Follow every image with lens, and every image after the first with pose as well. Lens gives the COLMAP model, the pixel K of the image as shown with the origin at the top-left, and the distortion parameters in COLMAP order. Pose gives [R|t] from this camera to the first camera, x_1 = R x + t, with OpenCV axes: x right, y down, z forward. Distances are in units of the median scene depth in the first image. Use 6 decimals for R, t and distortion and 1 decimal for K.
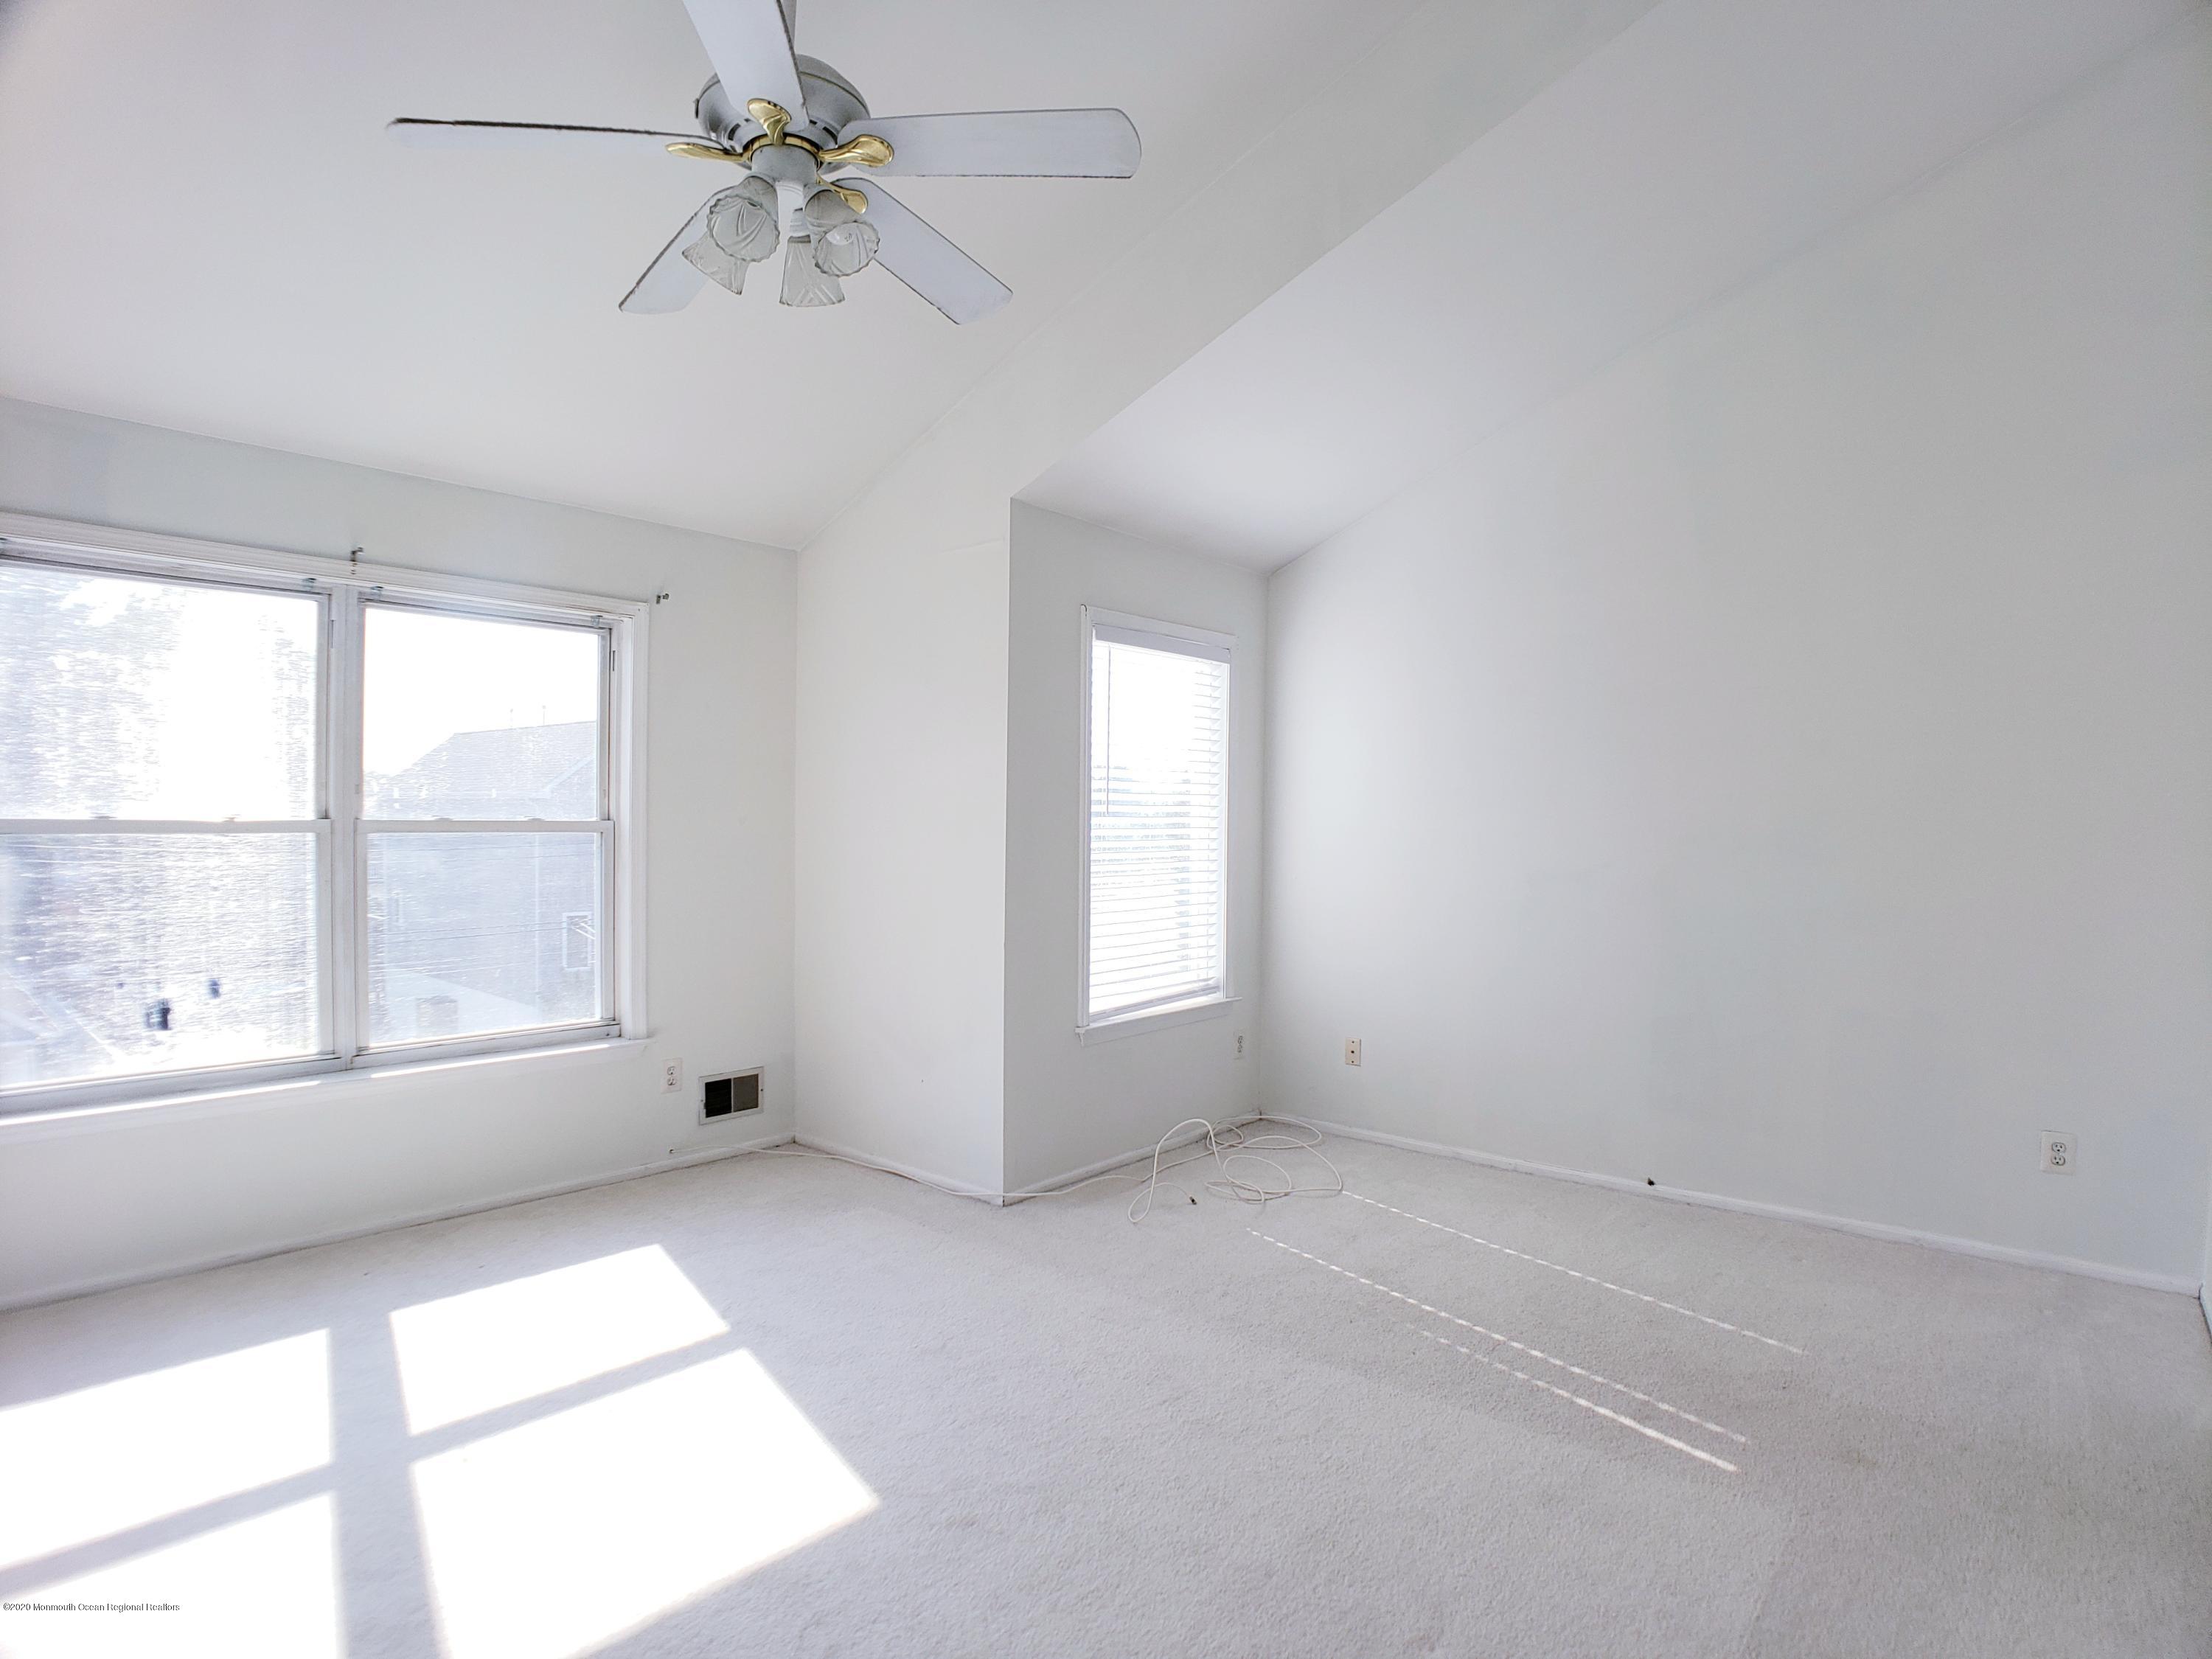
lens RADIAL K [[1211.3, 0, 1110.7], [0, 1211.3, 850.6], [0, 0, 1]] dist [-0.102142, 0.021655]
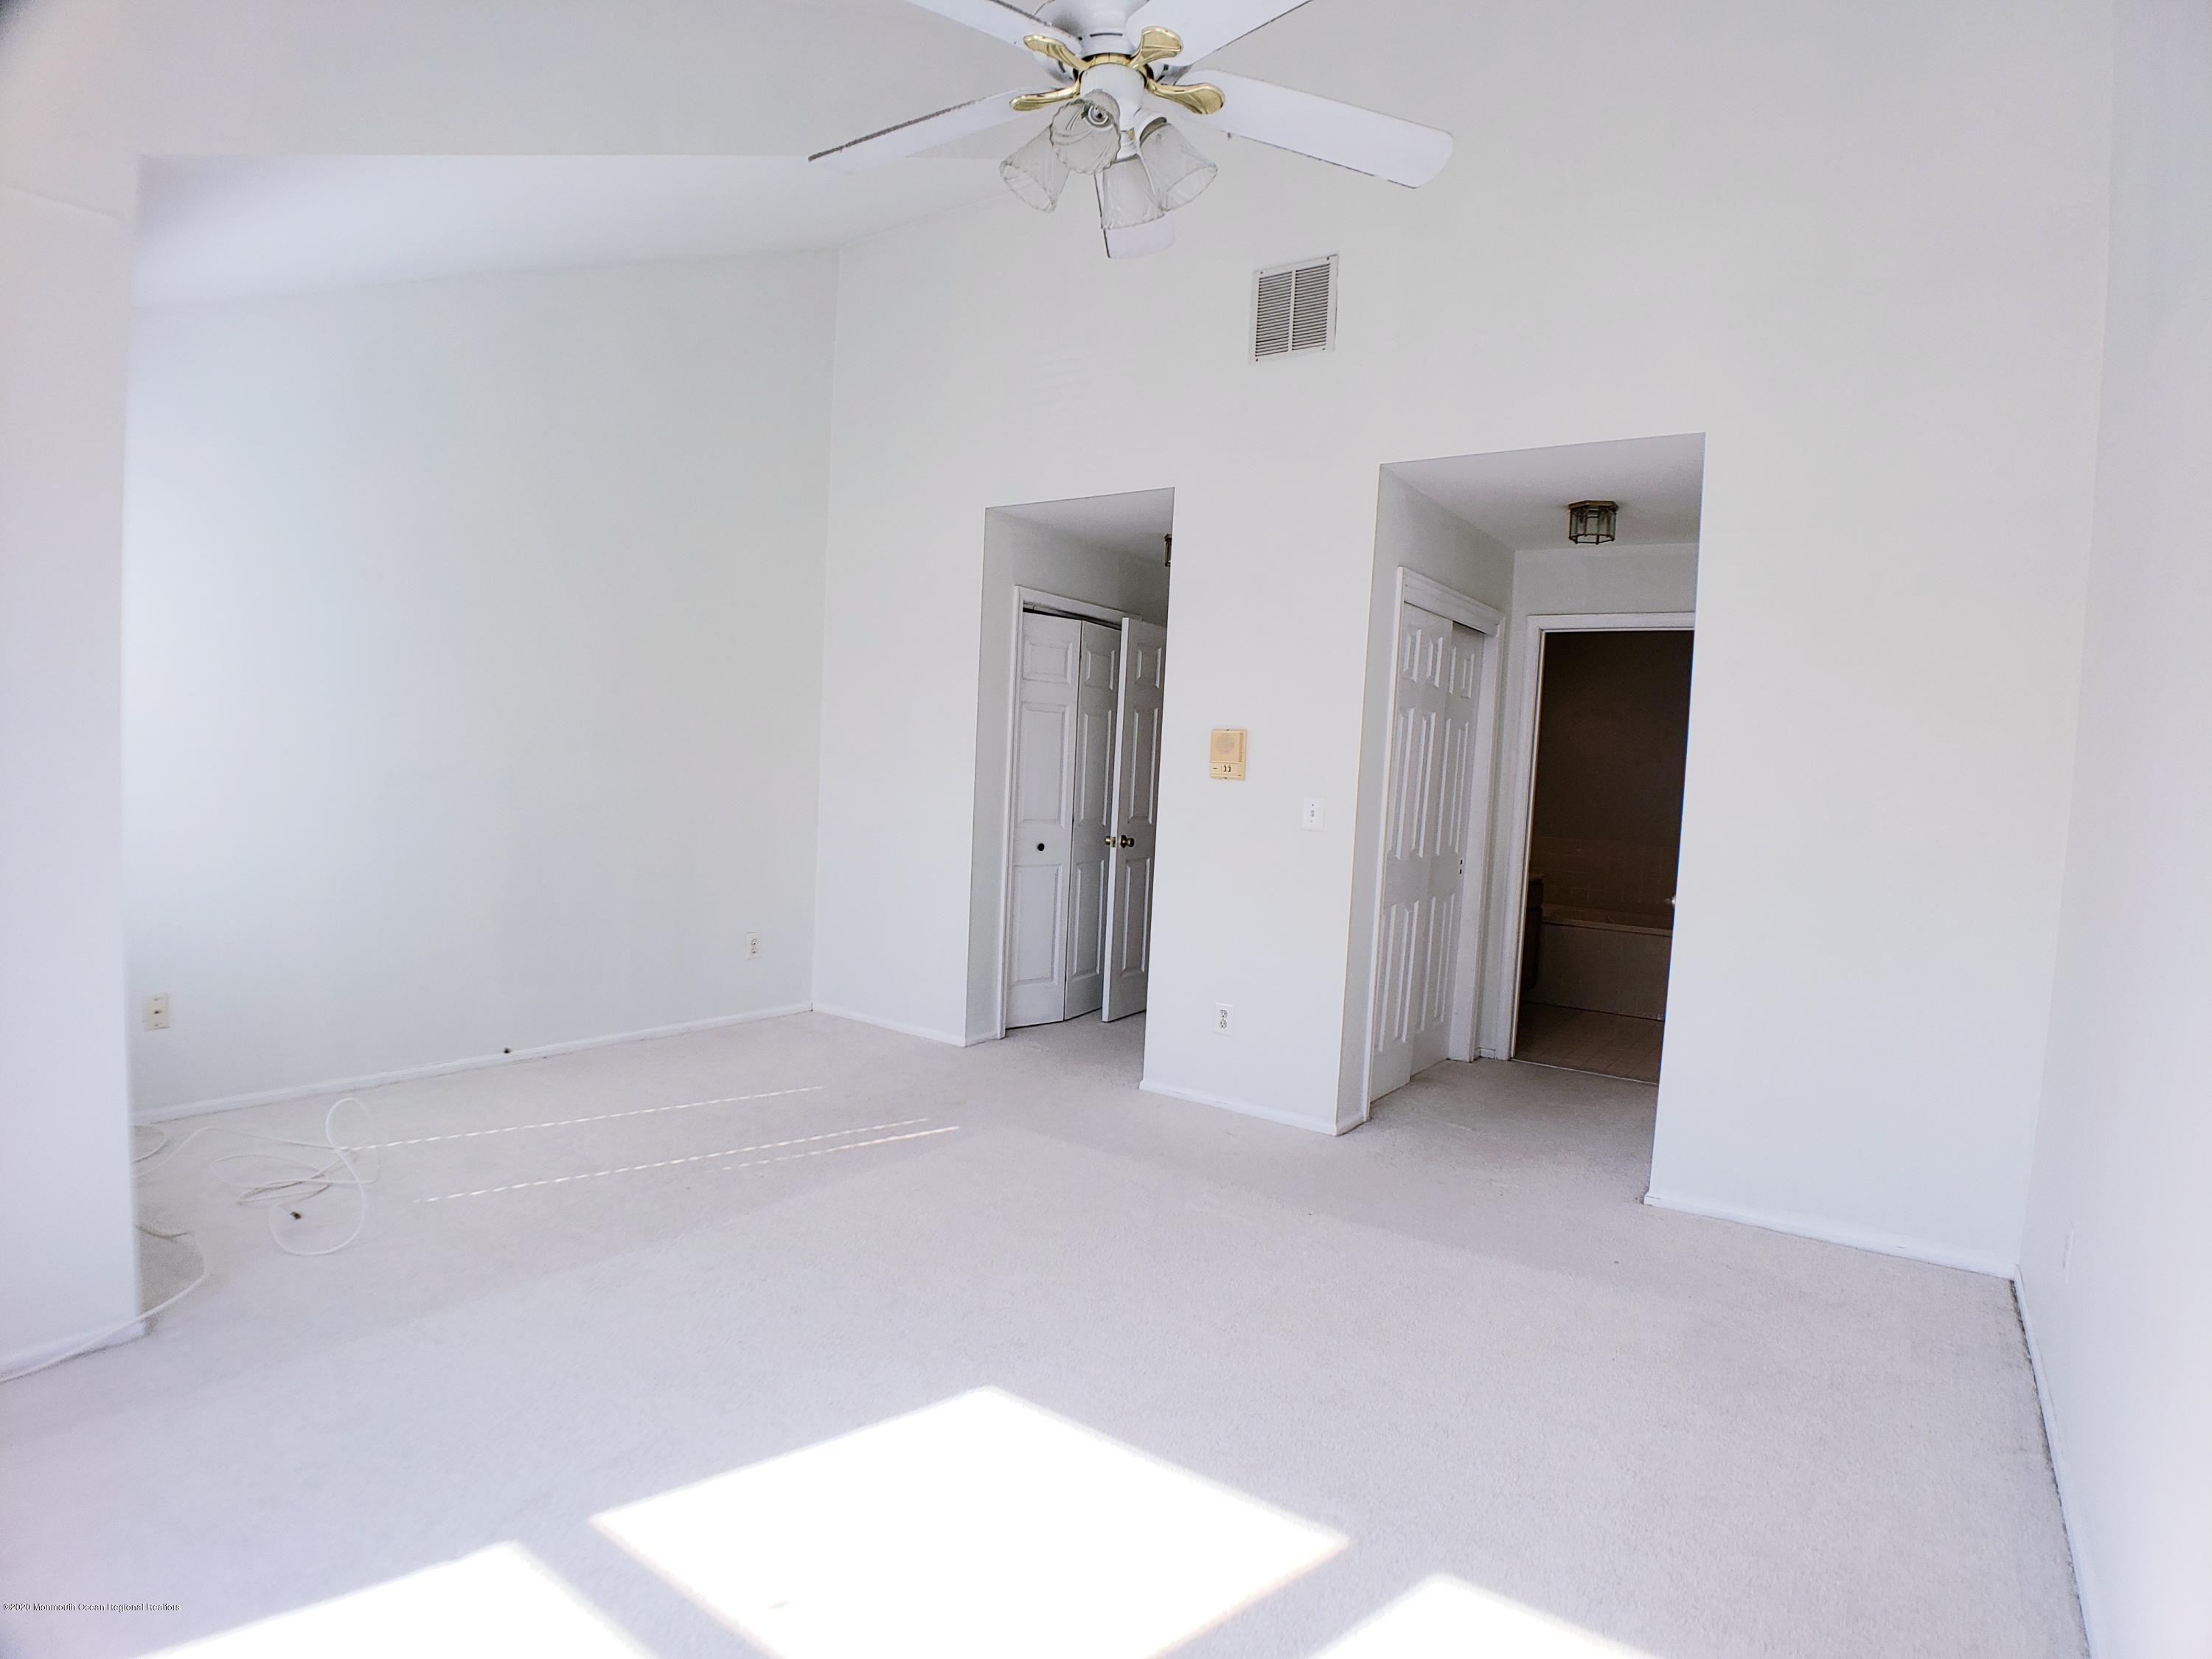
lens RADIAL K [[1211.3, 0, 1110.7], [0, 1211.3, 850.6], [0, 0, 1]] dist [-0.102142, 0.021655]
pose [[-0.115050, -0.086682, 0.989570, -0.781510], [-0.022727, 0.996154, 0.084616, -0.015807], [-0.993100, -0.012754, -0.116578, 0.639645]]
